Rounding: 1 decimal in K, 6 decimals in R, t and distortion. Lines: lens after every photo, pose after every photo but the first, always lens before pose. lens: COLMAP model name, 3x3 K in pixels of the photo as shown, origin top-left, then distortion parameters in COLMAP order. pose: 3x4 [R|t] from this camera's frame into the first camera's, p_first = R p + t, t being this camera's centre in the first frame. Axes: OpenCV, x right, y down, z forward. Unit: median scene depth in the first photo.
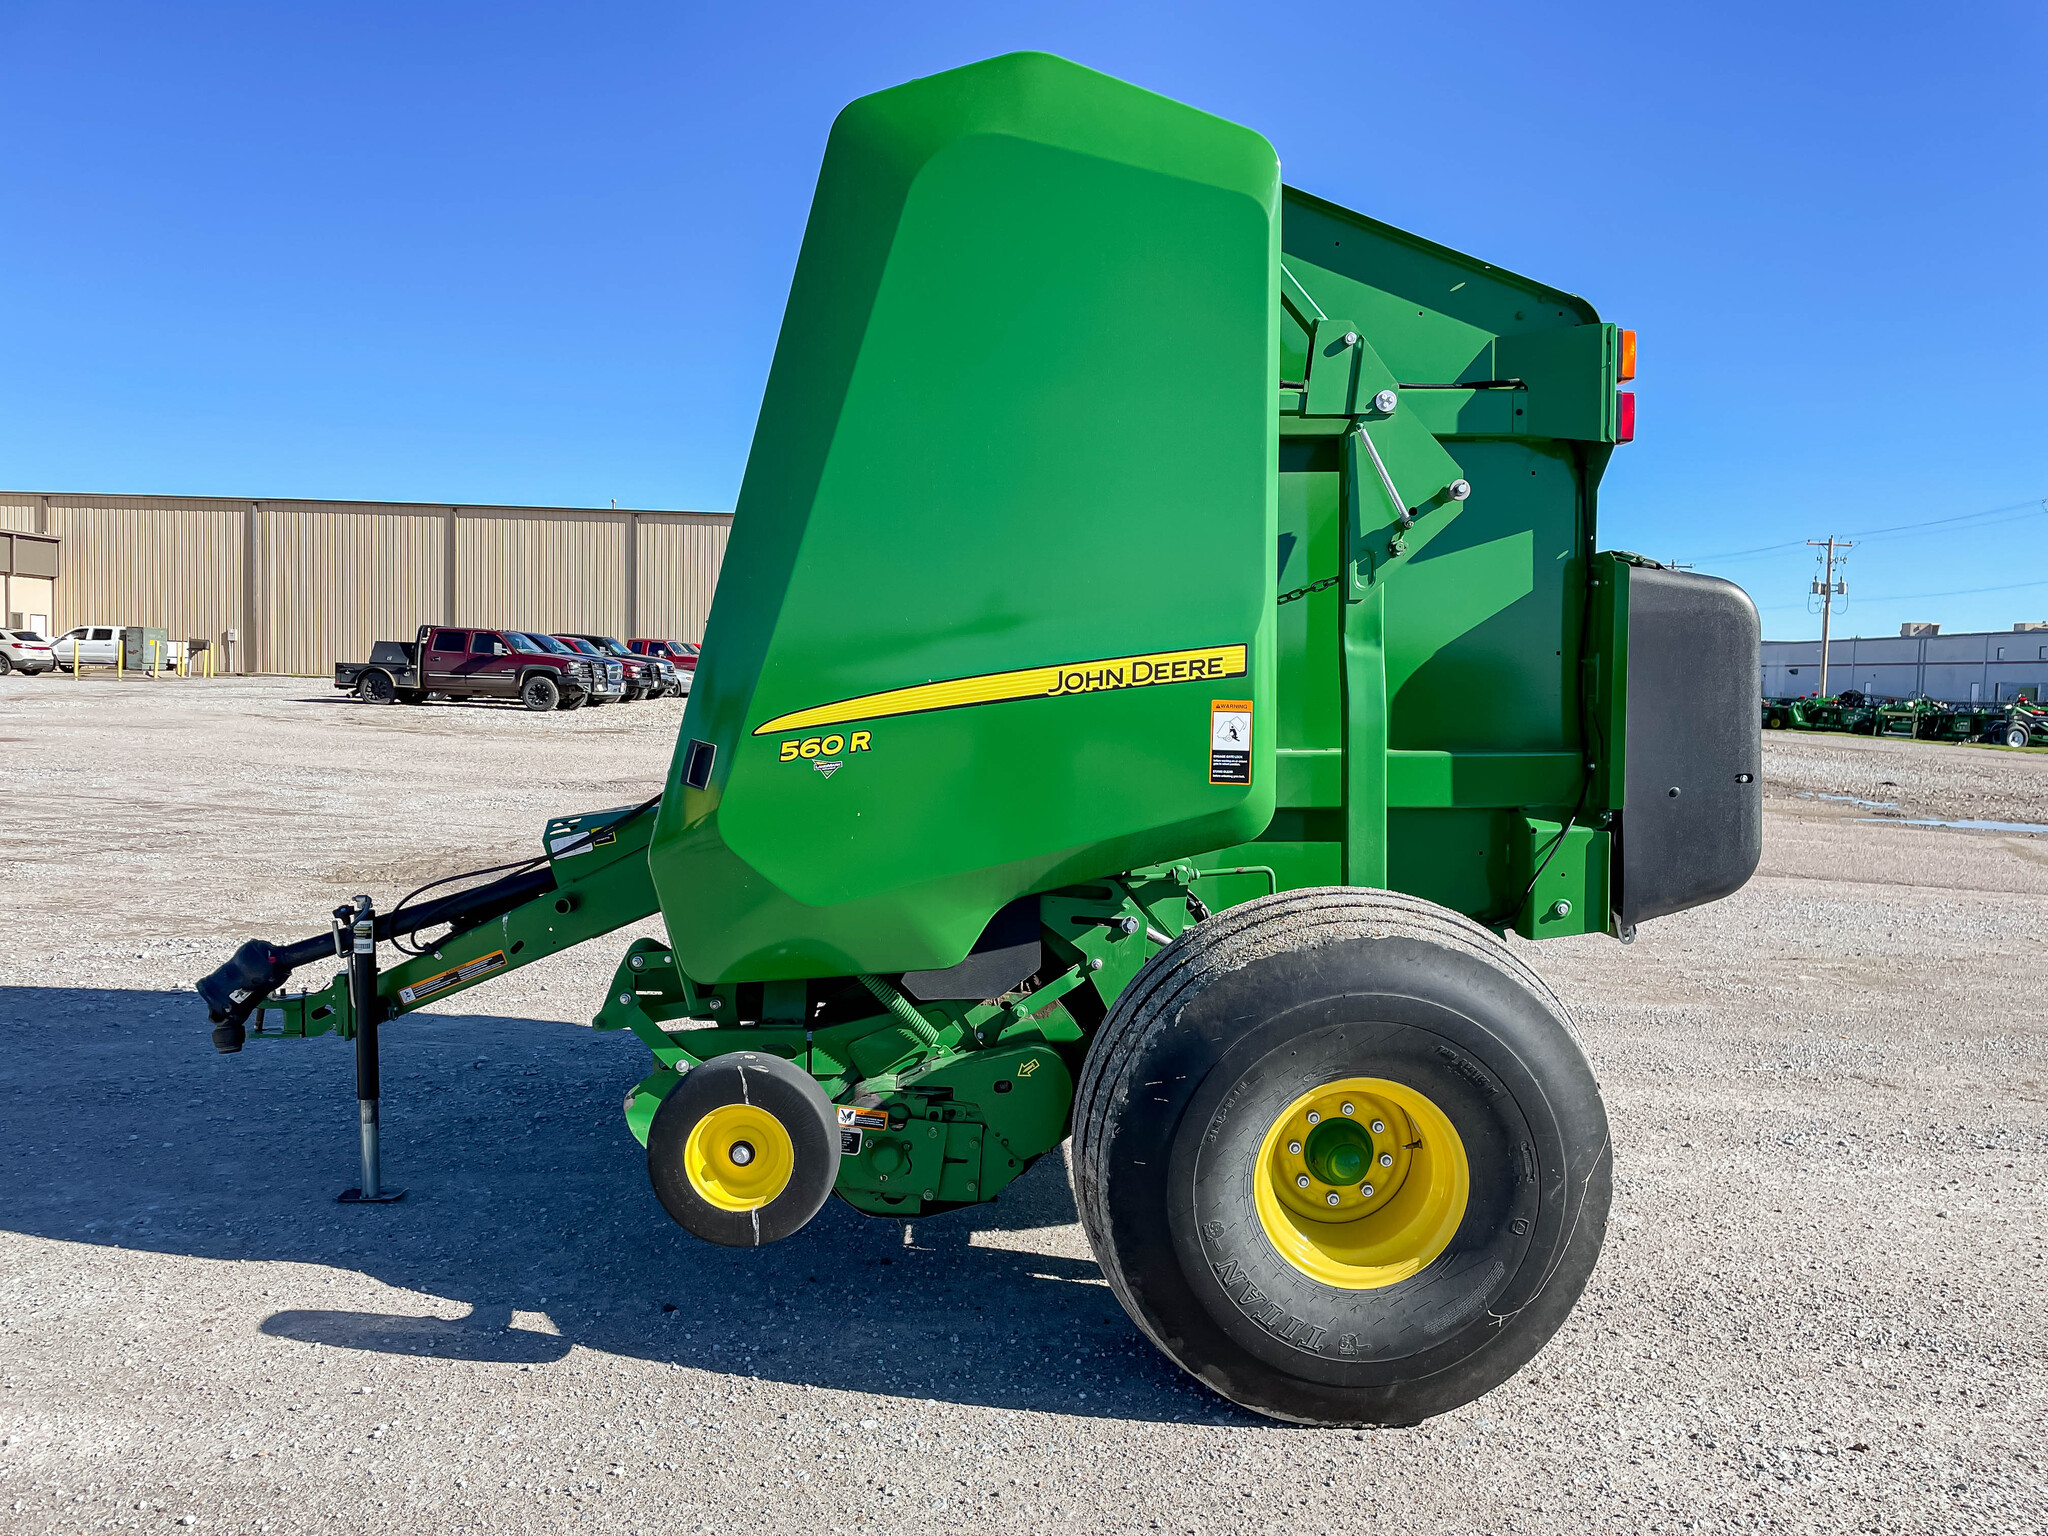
lens RADIAL K [[1527.9, 0, 1036.3], [0, 1527.9, 769.1], [0, 0, 1]] dist [0.105094, -0.135725]
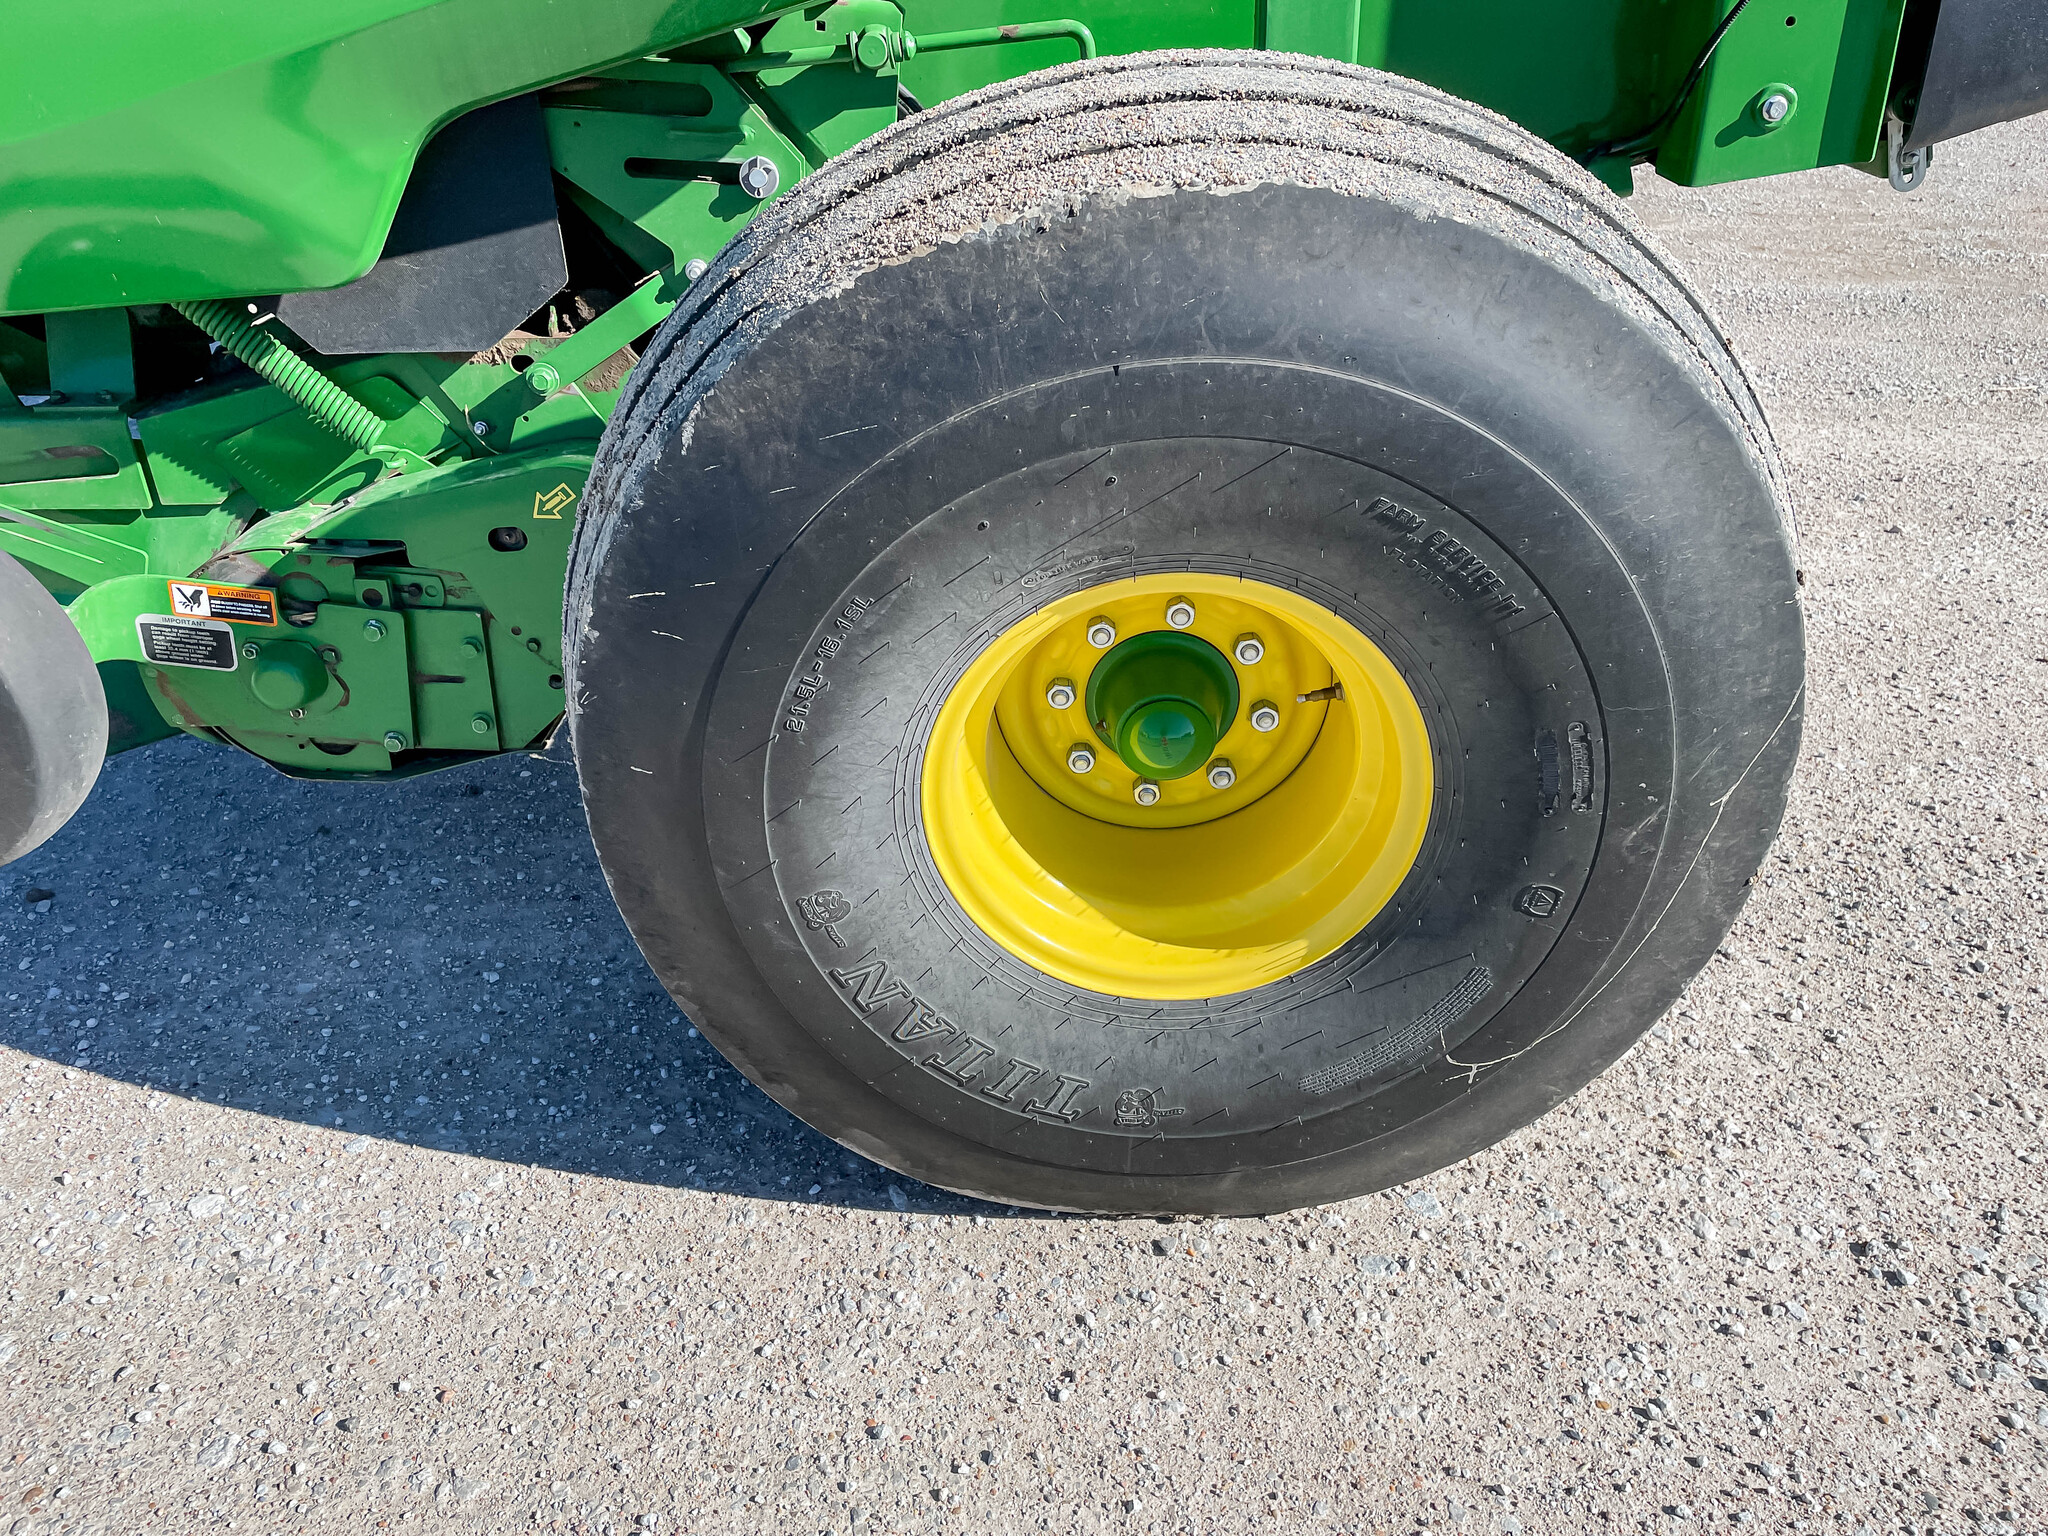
lens RADIAL K [[1539.6, 0, 1010.5], [0, 1539.6, 751.4], [0, 0, 1]] dist [0.098821, -0.130740]
pose [[0.996350, 0.007782, -0.085012, 0.182479], [0.029598, 0.902570, 0.429524, 0.063643], [0.080072, -0.430472, 0.899045, 0.559691]]
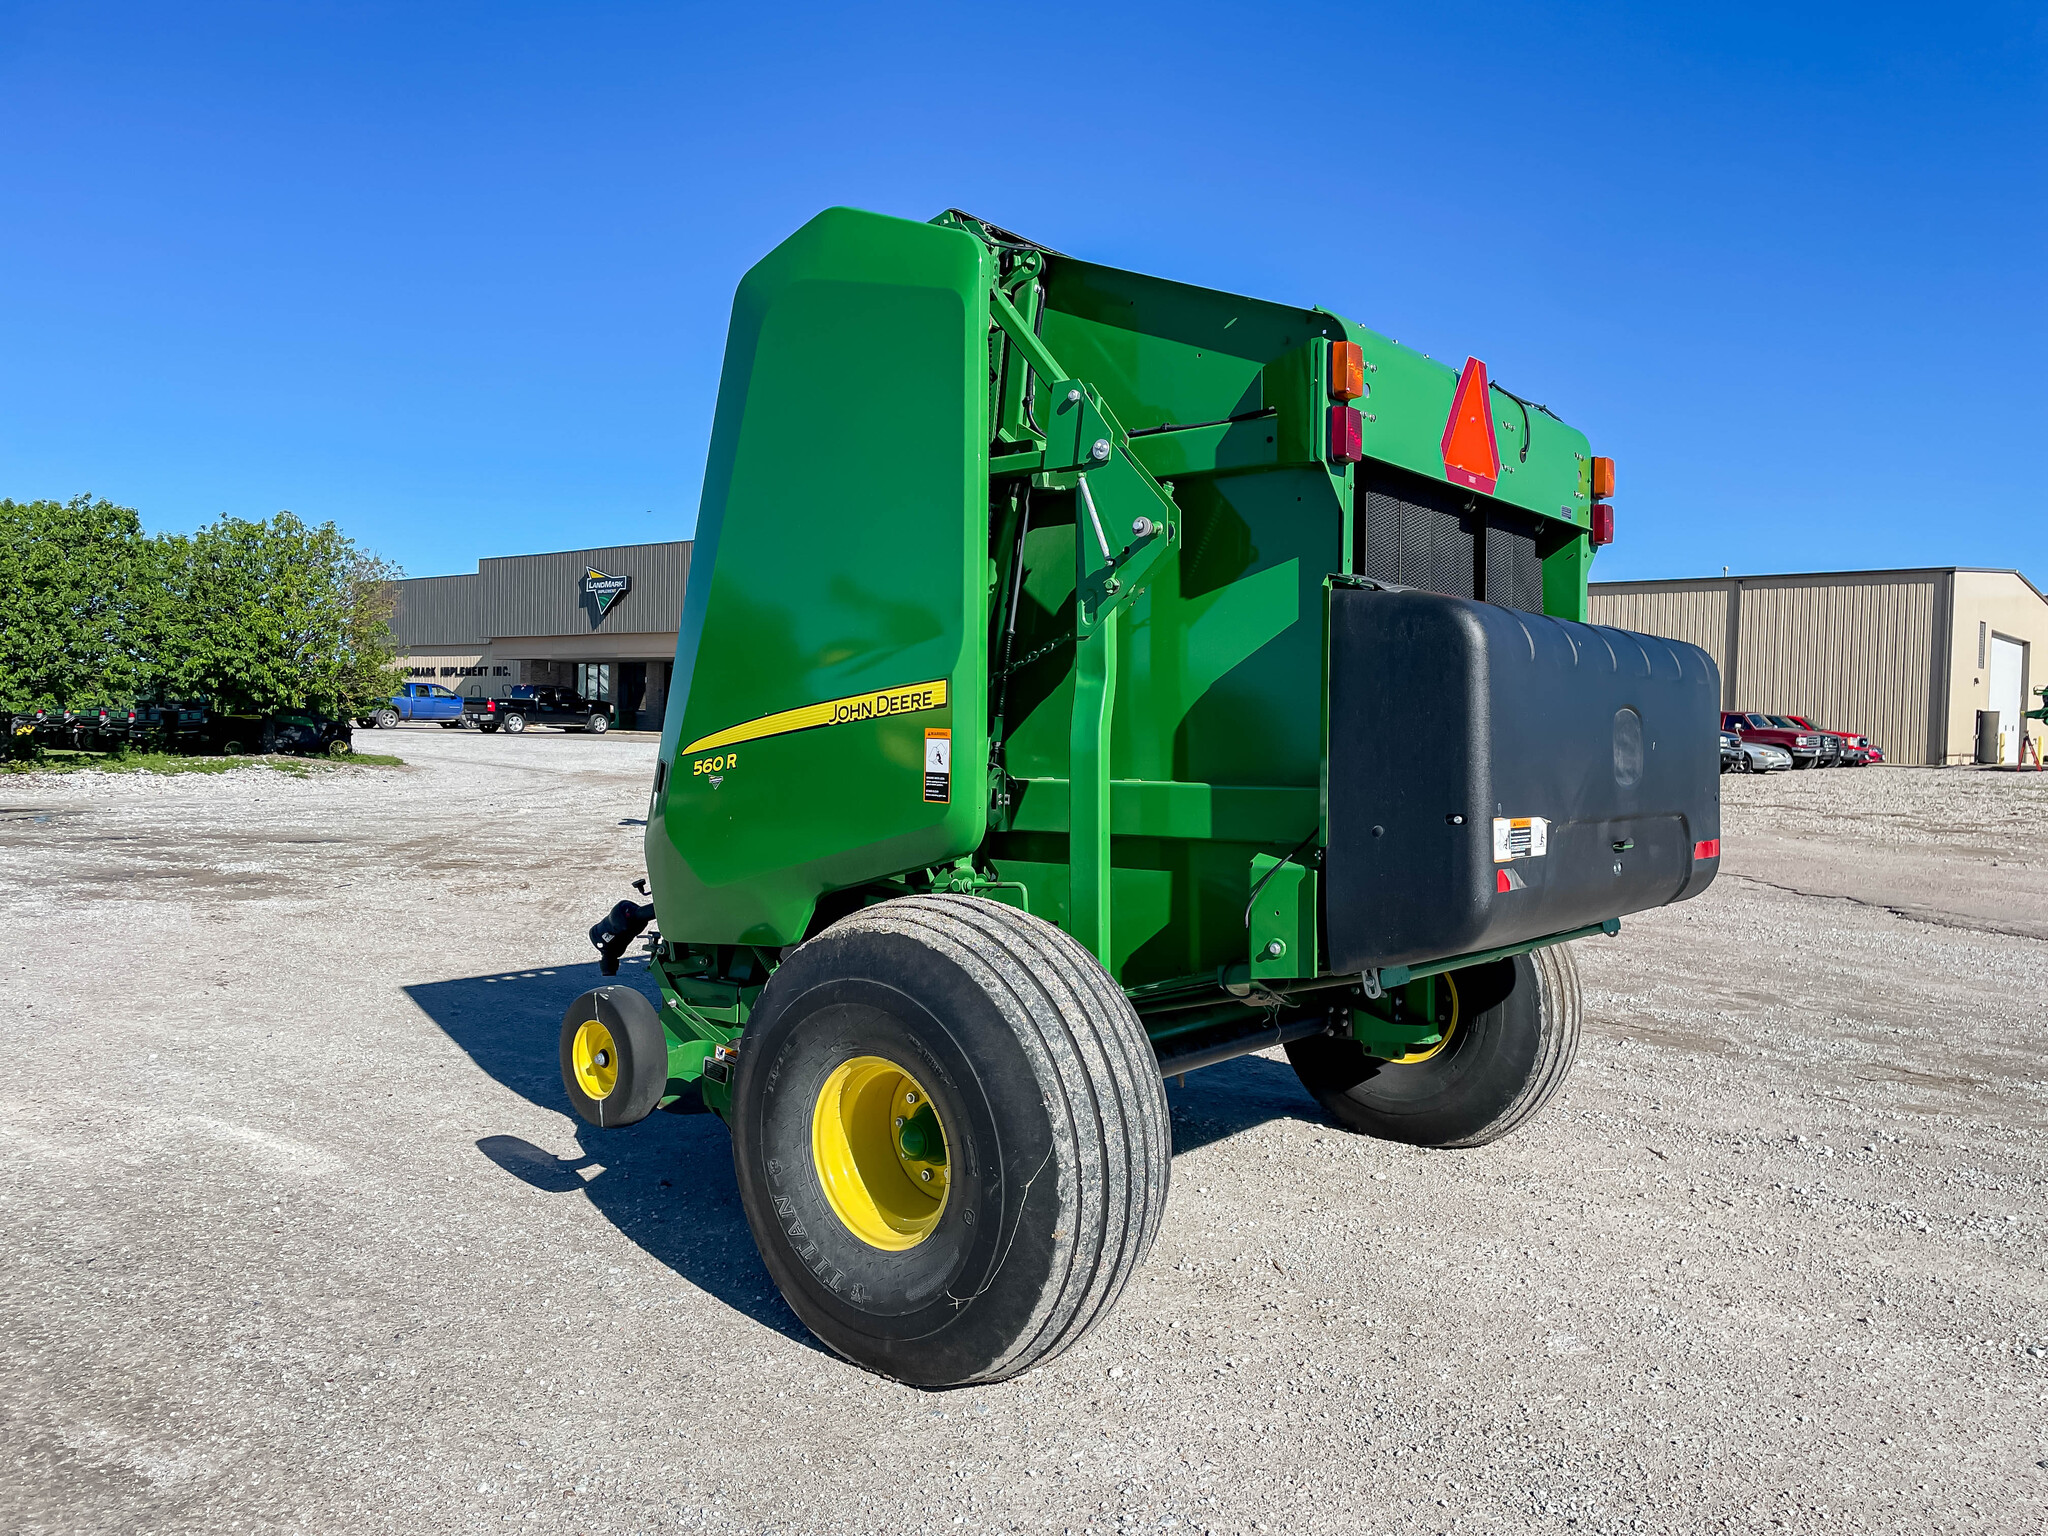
lens RADIAL K [[1536.1, 0, 1024.0], [0, 1536.1, 768.0], [0, 0, 1]] dist [0.111917, -0.162575]
pose [[0.747269, 0.013809, -0.664379, 0.935677], [-0.047767, 0.998314, -0.032978, 0.018851], [0.662803, 0.056378, 0.746668, 0.192921]]
